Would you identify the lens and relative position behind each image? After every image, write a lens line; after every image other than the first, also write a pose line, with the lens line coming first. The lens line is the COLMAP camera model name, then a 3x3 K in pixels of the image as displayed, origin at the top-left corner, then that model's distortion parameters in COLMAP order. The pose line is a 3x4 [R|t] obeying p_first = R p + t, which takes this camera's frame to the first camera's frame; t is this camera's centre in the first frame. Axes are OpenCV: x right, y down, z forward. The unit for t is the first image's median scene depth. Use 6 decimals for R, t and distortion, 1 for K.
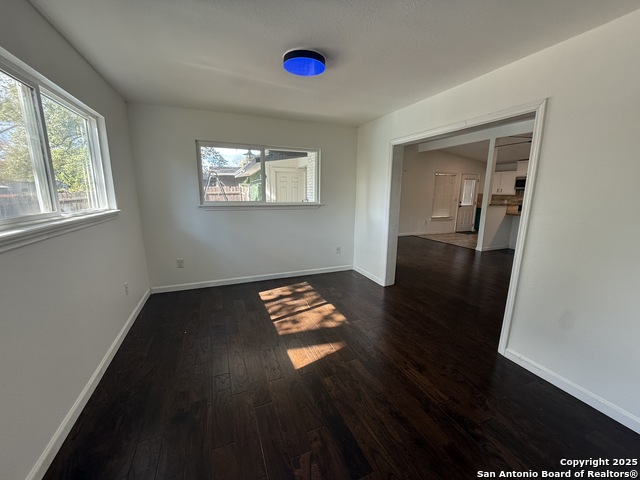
lens RADIAL K [[255.5, 0, 319.2], [0, 255.5, 240.2], [0, 0, 1]] dist [-0.001702, -0.000456]
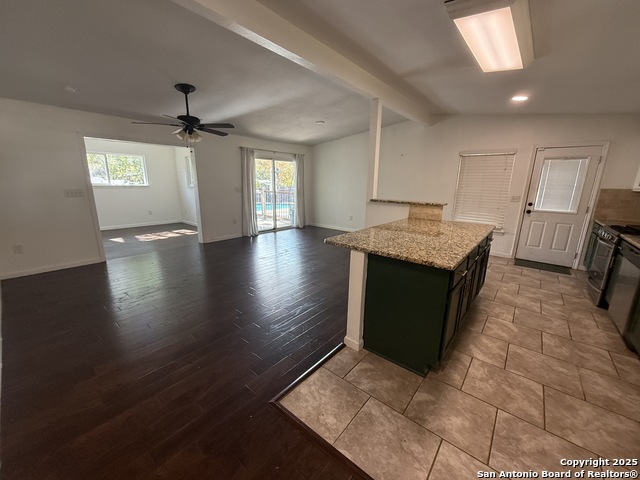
lens RADIAL K [[255.5, 0, 322.5], [0, 255.5, 242.4], [0, 0, 1]] dist [-0.001702, -0.000456]
pose [[0.470046, 0.206766, -0.858082, 0.818424], [-0.185382, 0.973617, 0.133056, -0.062095], [0.862954, 0.096531, 0.495976, 0.378656]]
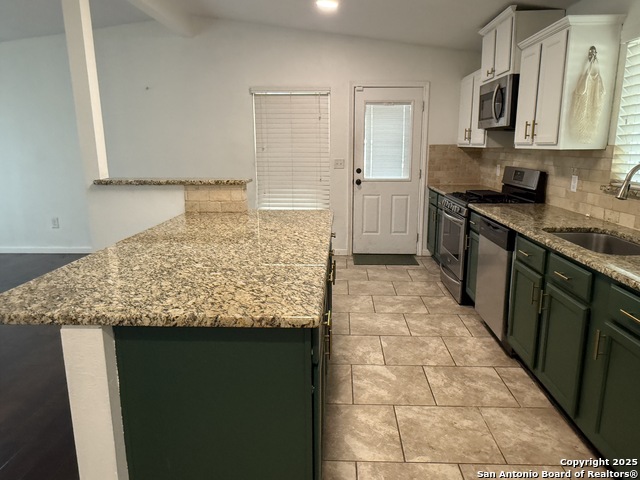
lens RADIAL K [[445.9, 0, 323.4], [0, 445.9, 240.9], [0, 0, 1]] dist [-0.000994, -0.003557]
pose [[0.910443, 0.077578, -0.406295, 0.764996], [-0.070000, 0.996984, 0.033506, -0.069040], [0.407669, -0.002065, 0.913128, 0.421587]]
